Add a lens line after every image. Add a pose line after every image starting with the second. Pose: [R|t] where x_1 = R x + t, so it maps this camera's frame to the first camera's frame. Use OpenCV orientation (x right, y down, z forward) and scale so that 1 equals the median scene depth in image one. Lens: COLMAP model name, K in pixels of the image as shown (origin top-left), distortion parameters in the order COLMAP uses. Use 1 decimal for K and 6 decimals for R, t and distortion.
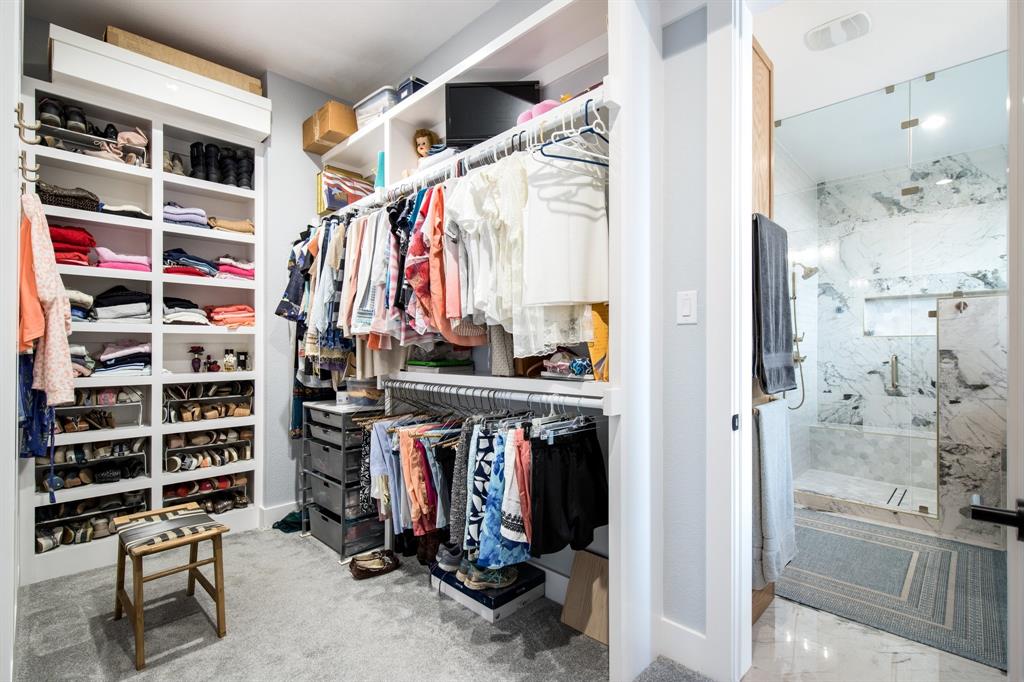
lens RADIAL K [[468.1, 0, 512.3], [0, 468.1, 347.5], [0, 0, 1]] dist [0.000791, -0.000123]
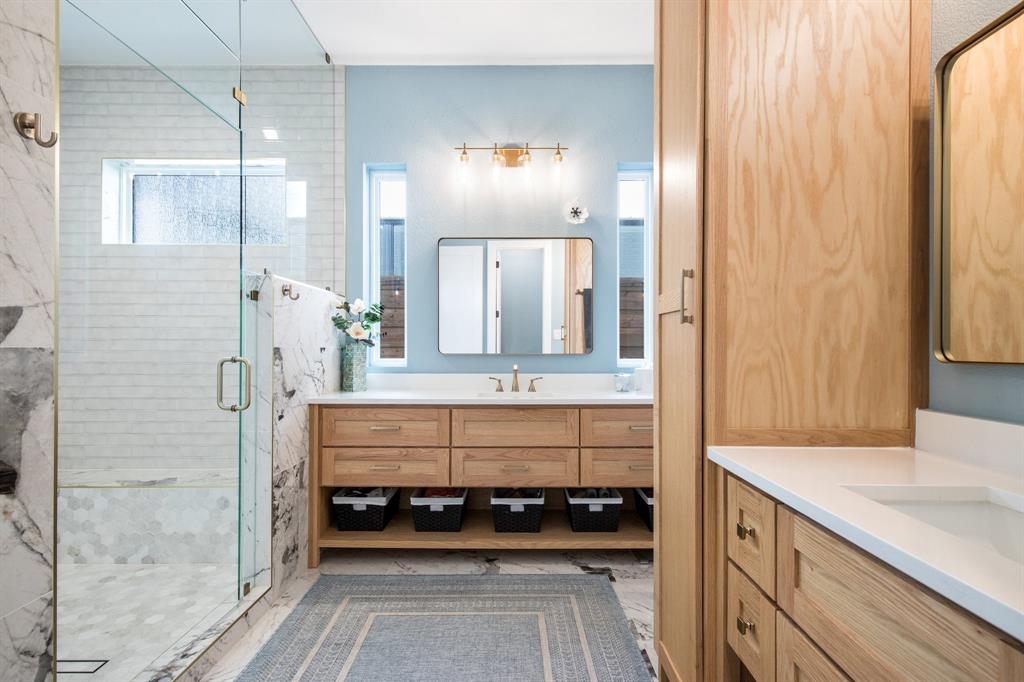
lens RADIAL K [[500.9, 0, 511.8], [0, 500.9, 346.6], [0, 0, 1]] dist [0.002148, 0.000306]
pose [[-0.698336, 0.000069, 0.715770, 0.114568], [-0.001960, 0.999996, -0.002008, 0.004685], [-0.715767, -0.002805, -0.698333, 1.283087]]
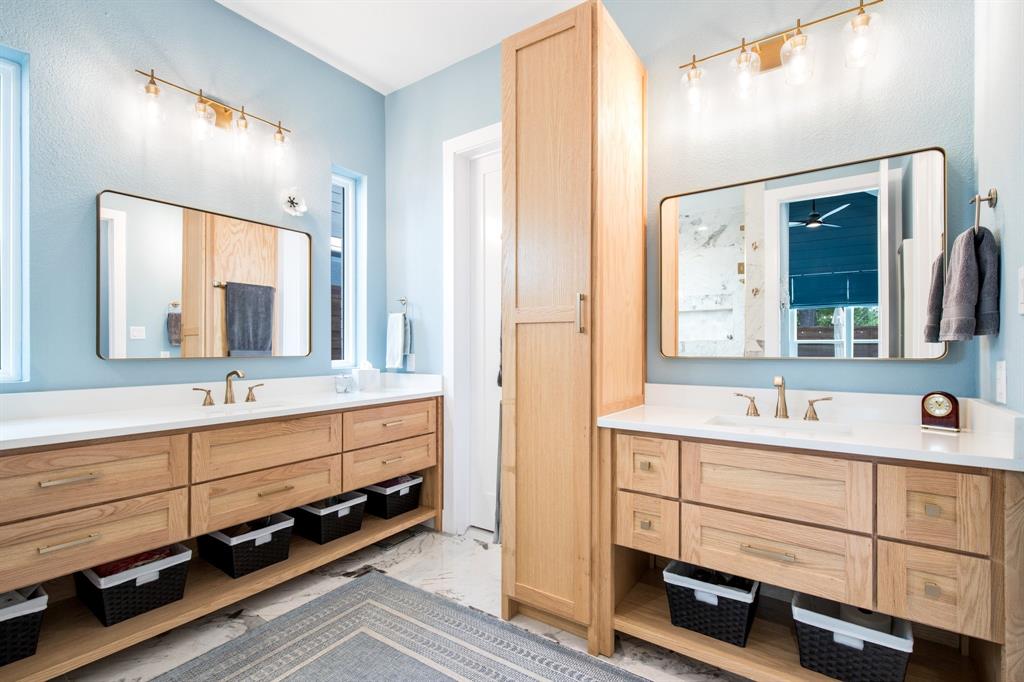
lens RADIAL K [[468.1, 0, 512.3], [0, 468.1, 347.5], [0, 0, 1]] dist [0.000791, -0.000123]
pose [[-0.984311, -0.000279, -0.176443, 0.520884], [0.000074, 0.999998, -0.001994, 0.002302], [0.176444, -0.001976, -0.984309, 1.420695]]
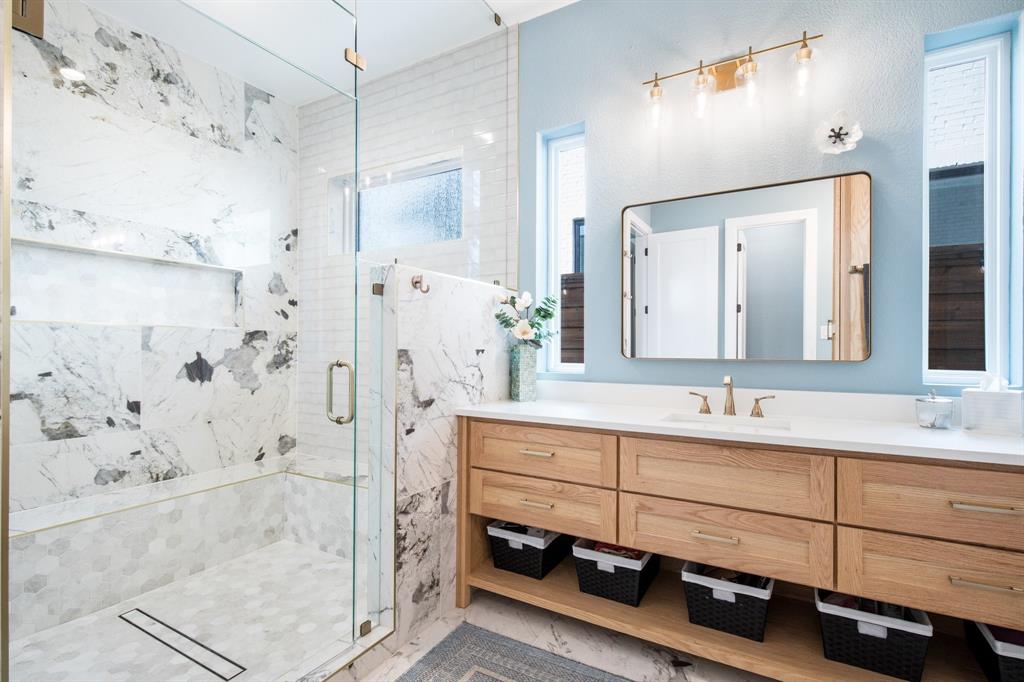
lens RADIAL K [[481.0, 0, 513.8], [0, 481.0, 346.9], [0, 0, 1]] dist [0.003009, -0.000011]
pose [[-0.258587, 0.000926, 0.965988, 0.273902], [-0.004641, 0.999987, -0.002201, 0.002611], [-0.965977, -0.005052, -0.258579, 1.024082]]
